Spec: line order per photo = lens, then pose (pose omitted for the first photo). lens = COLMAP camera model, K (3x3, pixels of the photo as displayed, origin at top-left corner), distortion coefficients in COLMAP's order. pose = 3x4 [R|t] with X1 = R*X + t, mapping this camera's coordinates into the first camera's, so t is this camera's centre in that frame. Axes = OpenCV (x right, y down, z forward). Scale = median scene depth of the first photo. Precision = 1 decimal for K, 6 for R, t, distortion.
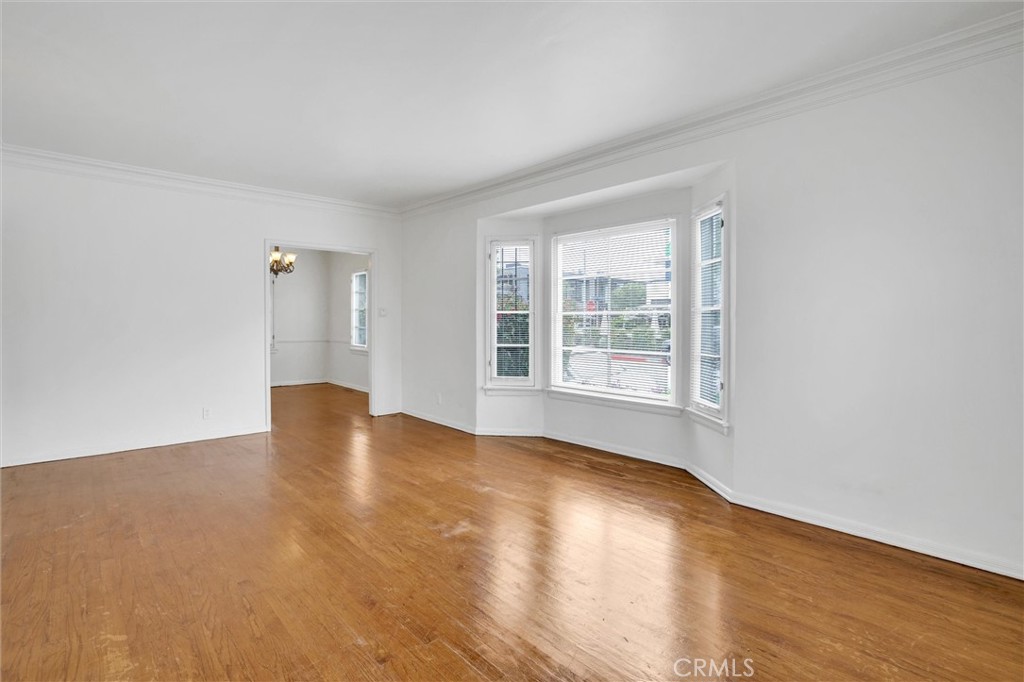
lens RADIAL K [[500.1, 0, 512.0], [0, 500.1, 341.0], [0, 0, 1]] dist [-0.040800, 0.001846]
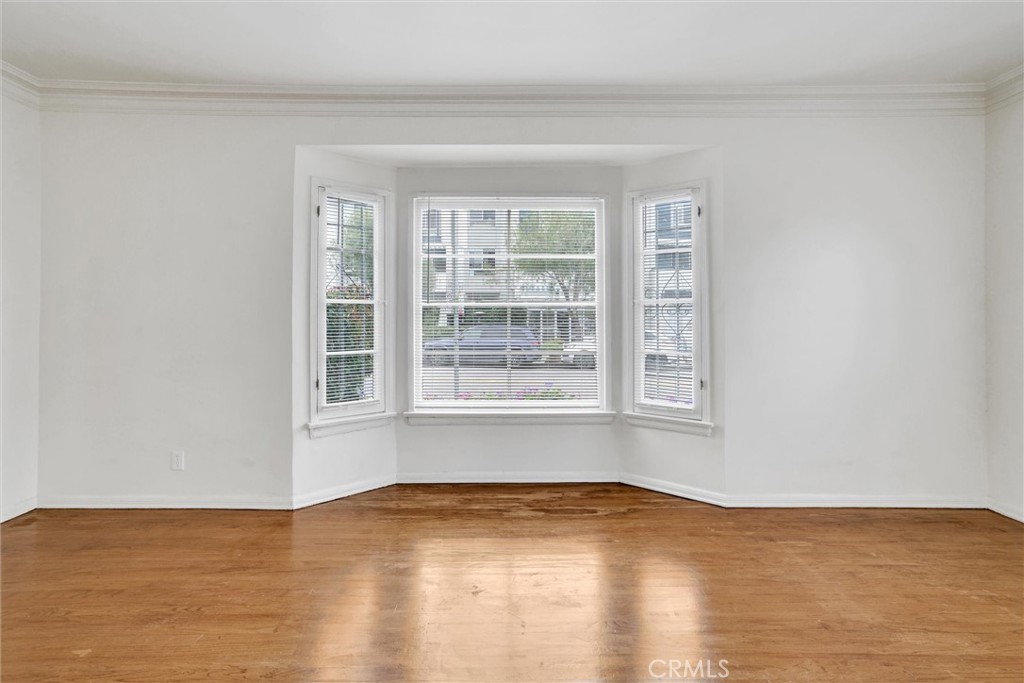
lens RADIAL K [[473.9, 0, 508.7], [0, 473.9, 316.9], [0, 0, 1]] dist [-0.003413, 0.000518]
pose [[0.665601, 0.001674, 0.746306, -0.387179], [0.030129, 0.999122, -0.029112, -0.016170], [-0.745700, 0.041862, 0.664966, 0.535955]]
